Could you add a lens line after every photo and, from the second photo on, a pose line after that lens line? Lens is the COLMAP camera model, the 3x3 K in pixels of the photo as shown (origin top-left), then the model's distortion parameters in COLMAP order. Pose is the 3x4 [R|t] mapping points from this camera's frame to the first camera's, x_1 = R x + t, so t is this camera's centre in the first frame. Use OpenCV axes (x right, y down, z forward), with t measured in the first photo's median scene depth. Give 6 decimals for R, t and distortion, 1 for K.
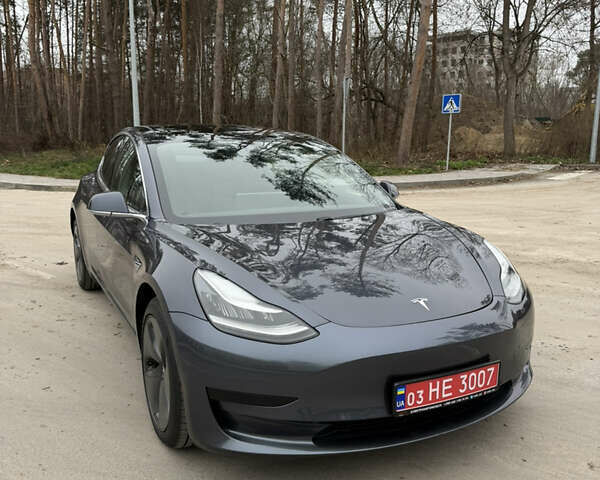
lens RADIAL K [[603.6, 0, 300.0], [0, 603.6, 240.0], [0, 0, 1]] dist [0.099261, -0.162978]
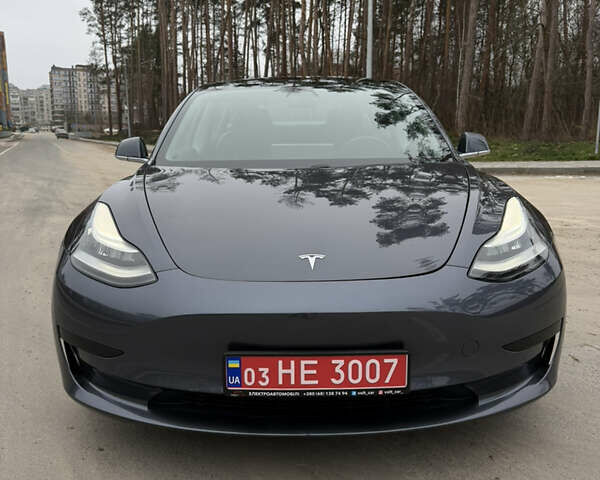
lens RADIAL K [[603.6, 0, 300.0], [0, 603.6, 240.0], [0, 0, 1]] dist [0.099261, -0.162978]
pose [[0.884356, 0.070795, -0.461414, 0.564109], [-0.067399, 0.997441, 0.023858, 0.065267], [0.461923, 0.010000, 0.886864, 0.340624]]
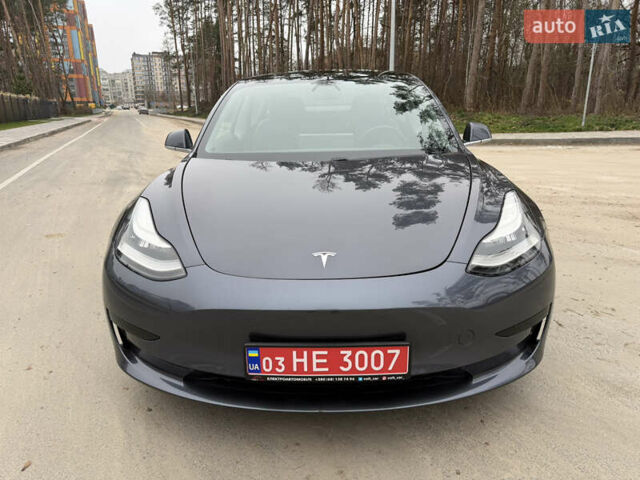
lens RADIAL K [[483.8, 0, 320.8], [0, 483.8, 243.9], [0, 0, 1]] dist [0.023599, -0.001677]
pose [[0.869246, 0.116772, -0.480391, 0.543731], [-0.062118, 0.989801, 0.128199, -0.000434], [0.490462, -0.081596, 0.867634, 0.443444]]
